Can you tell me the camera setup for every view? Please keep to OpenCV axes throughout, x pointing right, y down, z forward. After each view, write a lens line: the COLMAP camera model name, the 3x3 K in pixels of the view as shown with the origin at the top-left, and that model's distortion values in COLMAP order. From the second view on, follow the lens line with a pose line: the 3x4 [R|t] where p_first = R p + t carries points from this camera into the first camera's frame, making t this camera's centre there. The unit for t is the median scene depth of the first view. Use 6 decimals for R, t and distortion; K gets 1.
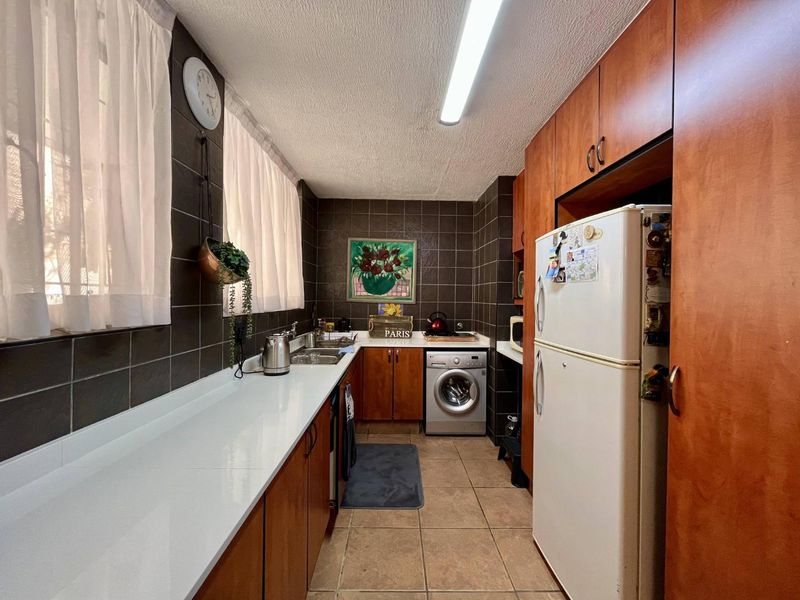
lens RADIAL K [[324.0, 0, 399.1], [0, 324.0, 301.0], [0, 0, 1]] dist [-0.001564, -0.000363]
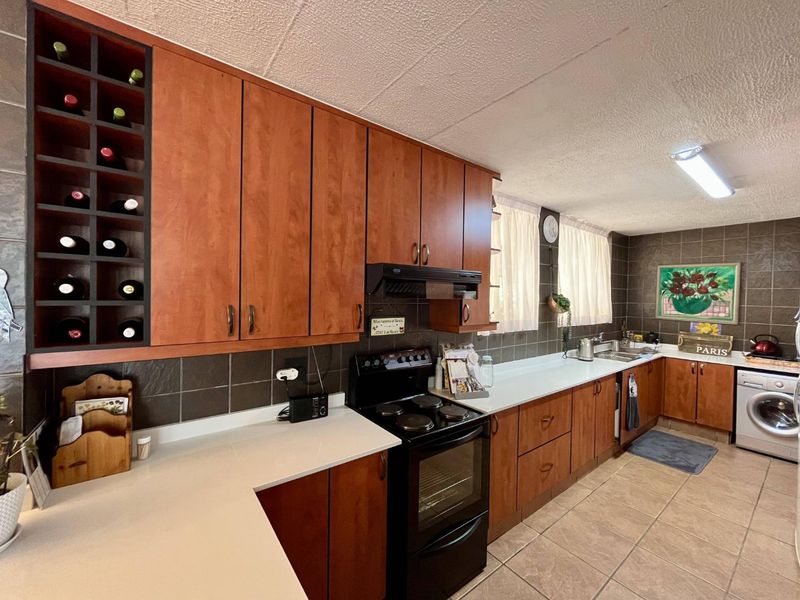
lens RADIAL K [[324.0, 0, 399.6], [0, 324.0, 298.5], [0, 0, 1]] dist [-0.001564, -0.000363]
pose [[0.592779, 0.005480, -0.805347, 0.283907], [-0.017578, 0.999827, -0.006135, -0.057599], [0.805173, 0.017793, 0.592773, -0.564446]]
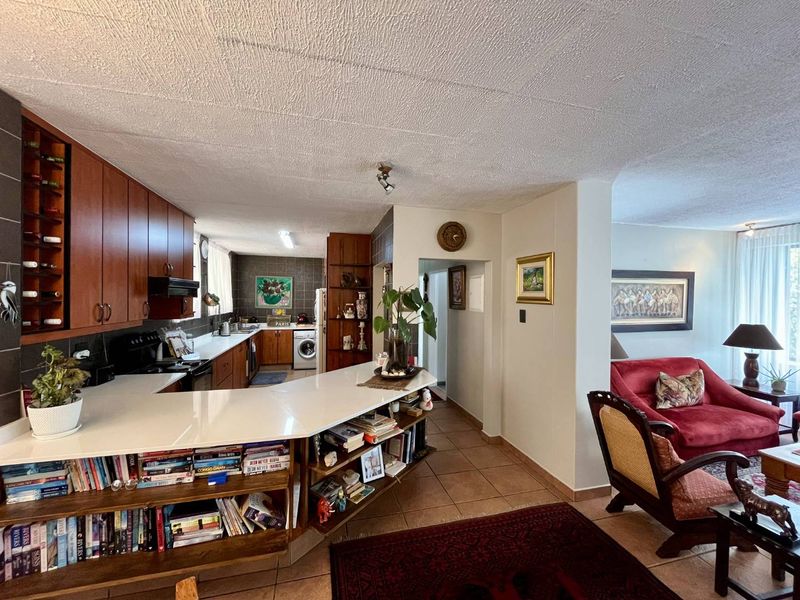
lens RADIAL K [[324.0, 0, 400.5], [0, 324.0, 300.1], [0, 0, 1]] dist [-0.001564, -0.000363]
pose [[0.971684, -0.006028, 0.236208, 0.267680], [0.006128, 0.999981, 0.000311, -0.049816], [-0.236206, 0.001145, 0.971702, -1.286640]]
